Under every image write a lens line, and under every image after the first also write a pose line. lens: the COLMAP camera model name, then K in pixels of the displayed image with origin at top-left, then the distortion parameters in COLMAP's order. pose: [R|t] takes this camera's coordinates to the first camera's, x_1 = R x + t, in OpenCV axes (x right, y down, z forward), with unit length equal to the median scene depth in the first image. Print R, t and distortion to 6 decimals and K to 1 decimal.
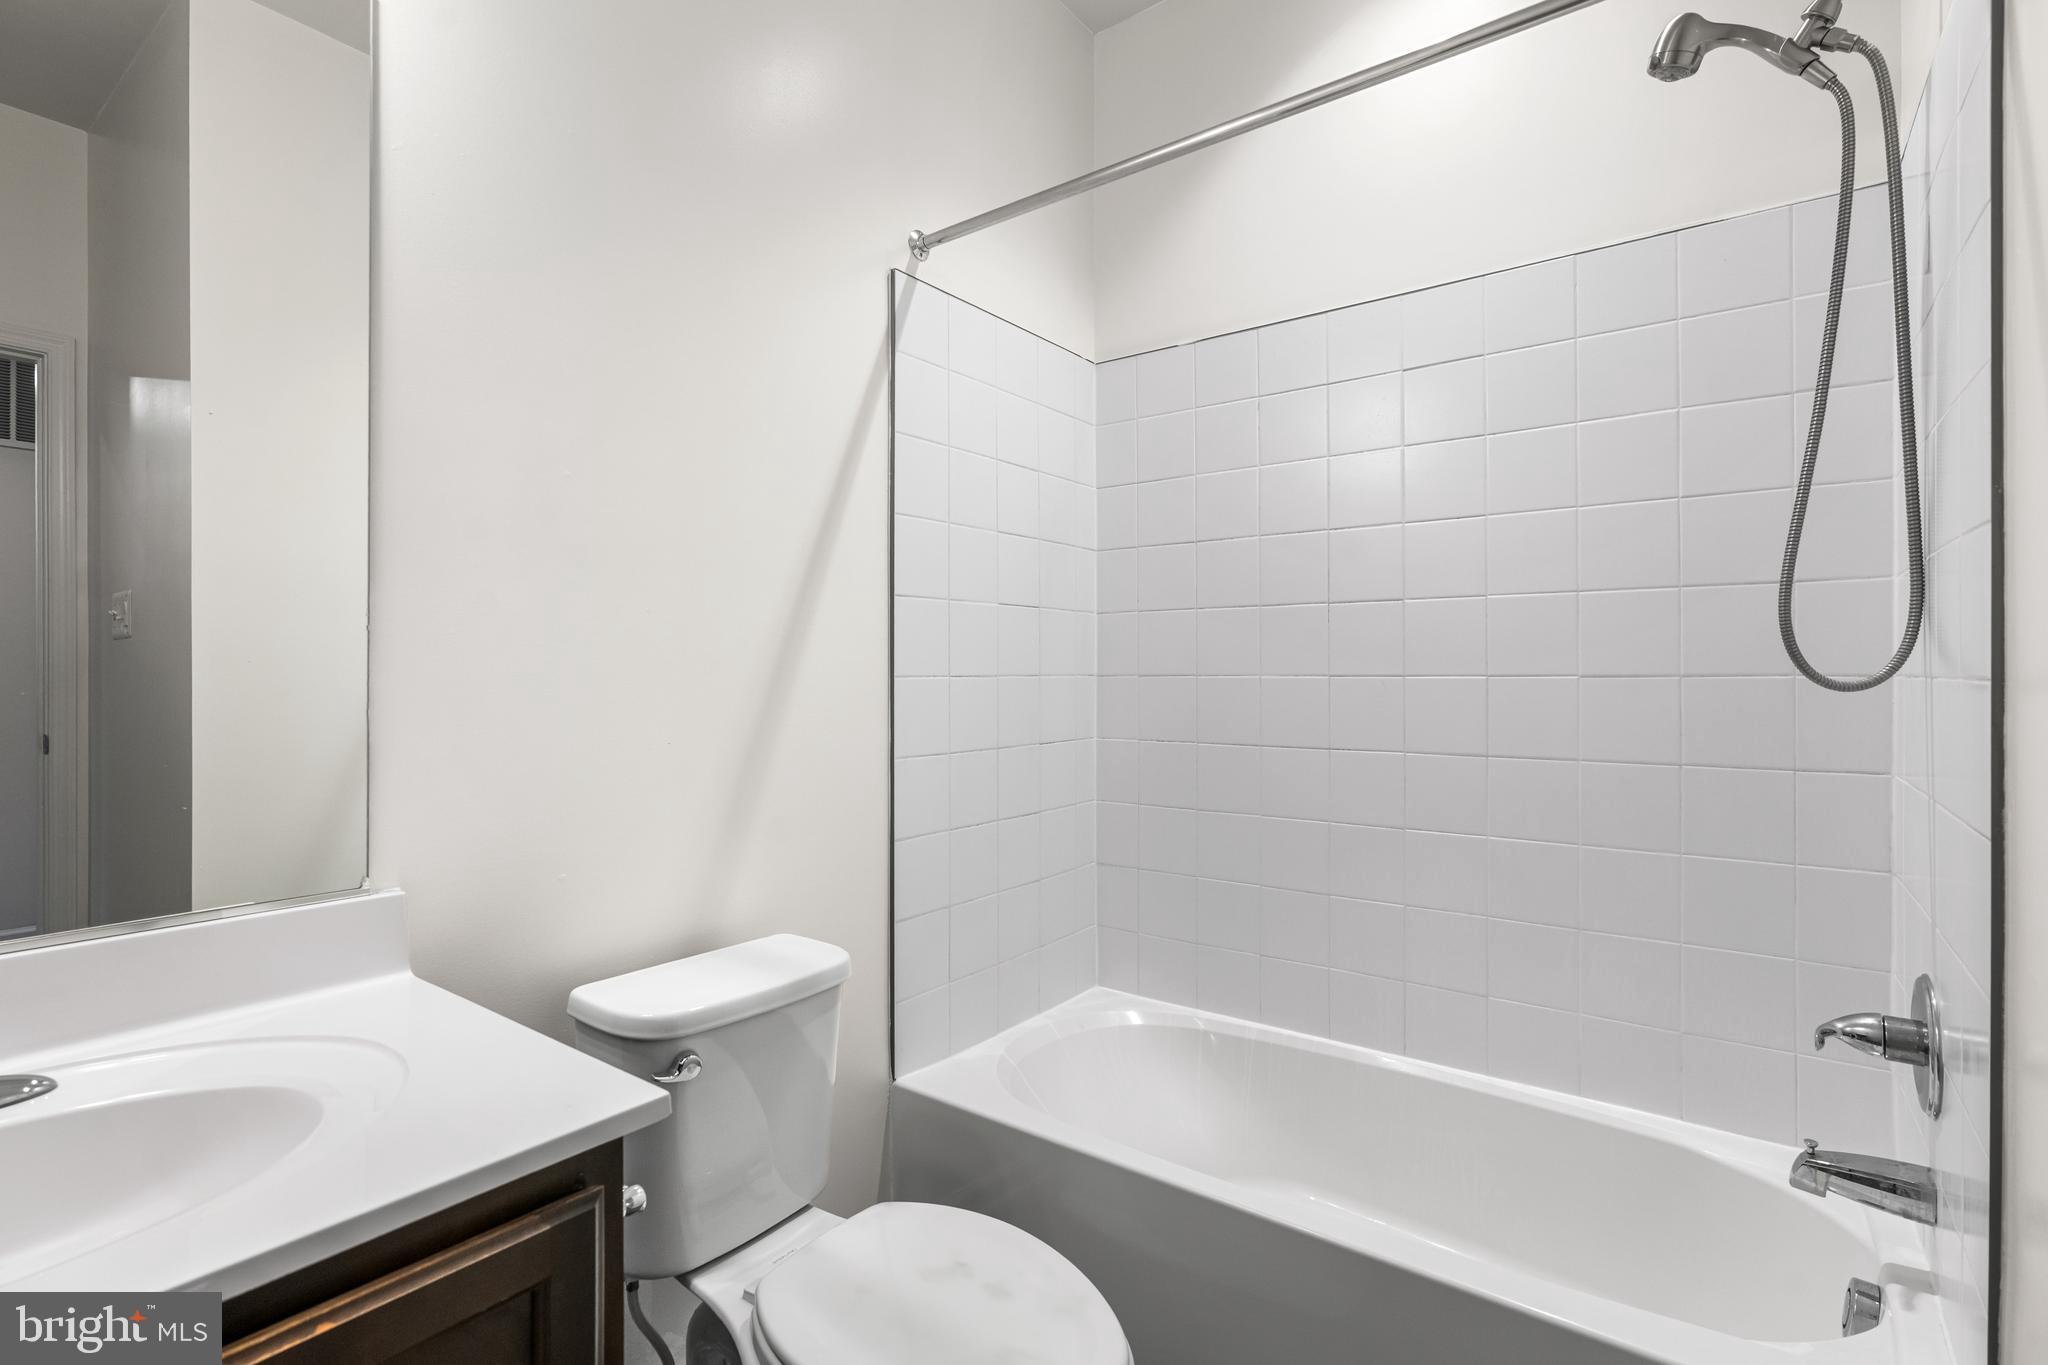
lens RADIAL K [[956.7, 0, 1024.0], [0, 956.7, 682.5], [0, 0, 1]] dist [-0.017955, 0.000320]
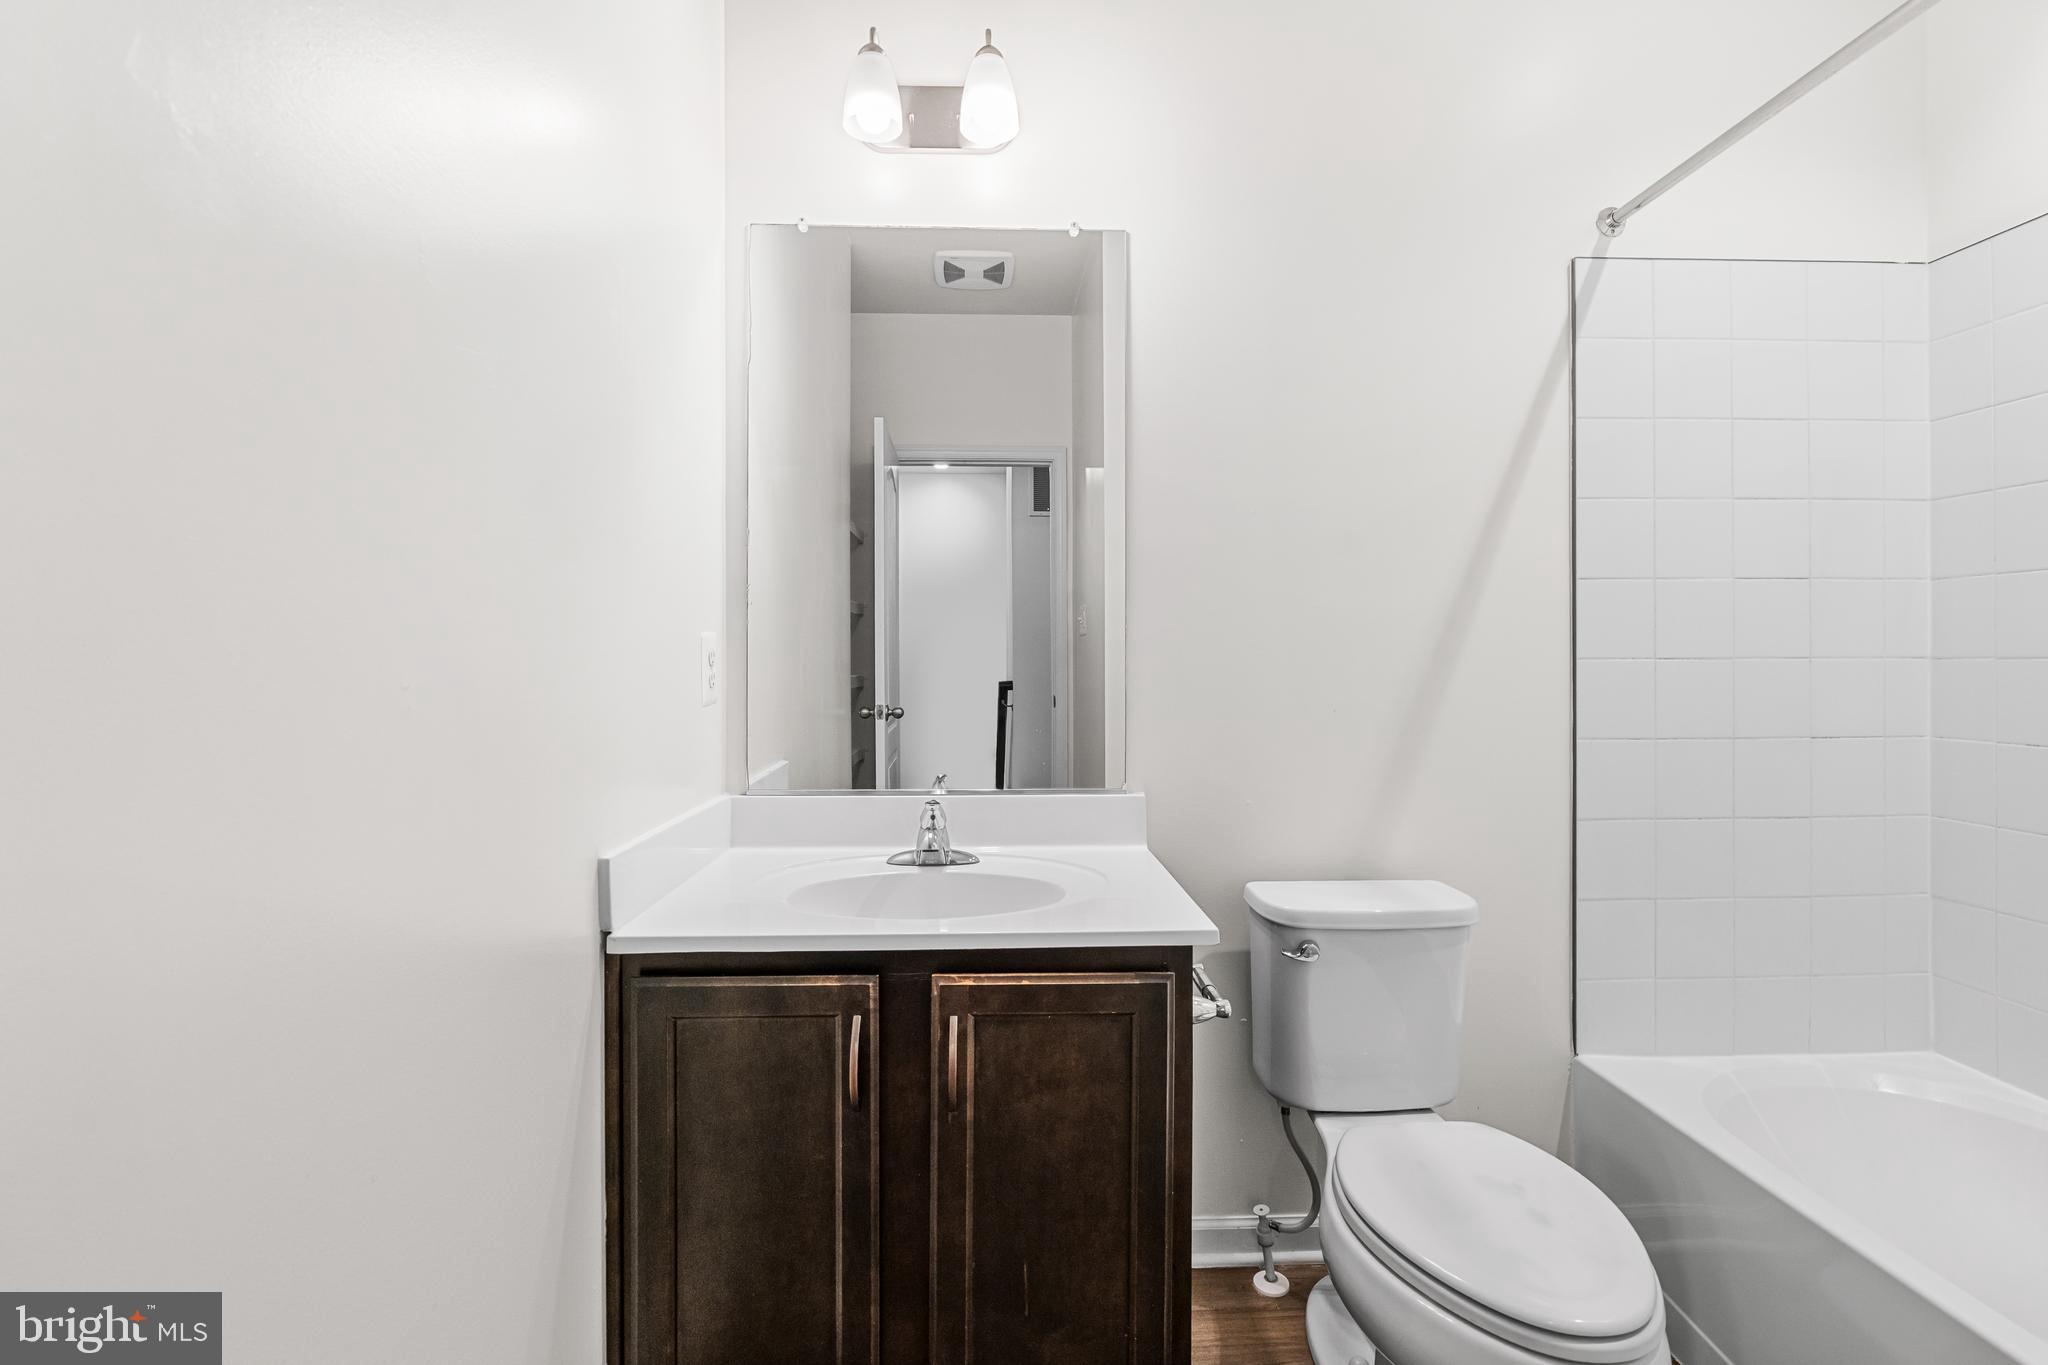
lens RADIAL K [[956.7, 0, 1024.0], [0, 956.7, 682.5], [0, 0, 1]] dist [-0.017955, 0.000320]
pose [[0.622931, 0.016458, -0.782104, 0.293309], [-0.004445, 0.999837, 0.017499, 0.004290], [0.782264, -0.007424, 0.622903, -0.093412]]
